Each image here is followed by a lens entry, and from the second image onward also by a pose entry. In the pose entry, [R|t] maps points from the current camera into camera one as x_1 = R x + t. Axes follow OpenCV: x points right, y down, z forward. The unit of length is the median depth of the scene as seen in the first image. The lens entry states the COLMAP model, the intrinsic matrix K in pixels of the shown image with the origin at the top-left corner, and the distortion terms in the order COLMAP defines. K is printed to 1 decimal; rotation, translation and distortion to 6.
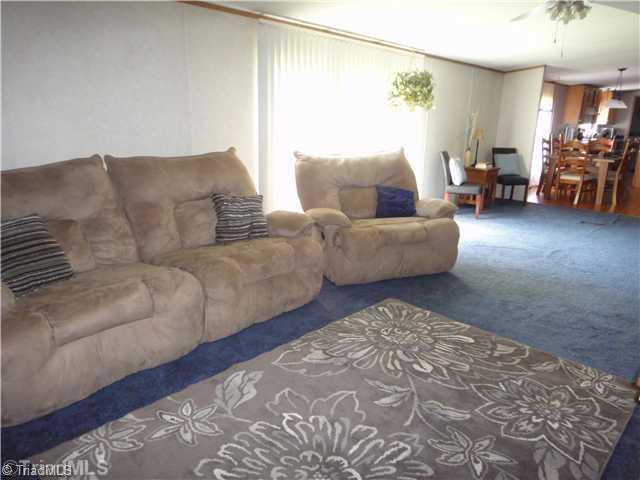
lens RADIAL K [[458.9, 0, 320.0], [0, 458.9, 240.0], [0, 0, 1]] dist [-0.000918, 0.005555]
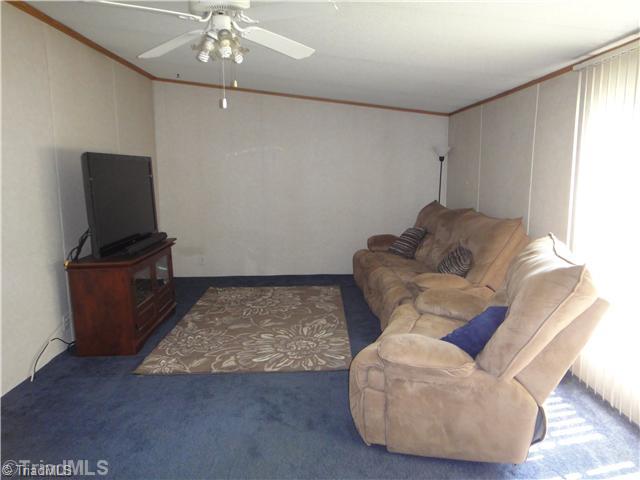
lens RADIAL K [[458.9, 0, 320.0], [0, 458.9, 240.0], [0, 0, 1]] dist [-0.000918, 0.005555]
pose [[-0.724309, 0.092768, -0.683206, 1.102651], [-0.180856, 0.930646, 0.318103, -0.552873], [0.665332, 0.353967, -0.657298, 1.966070]]
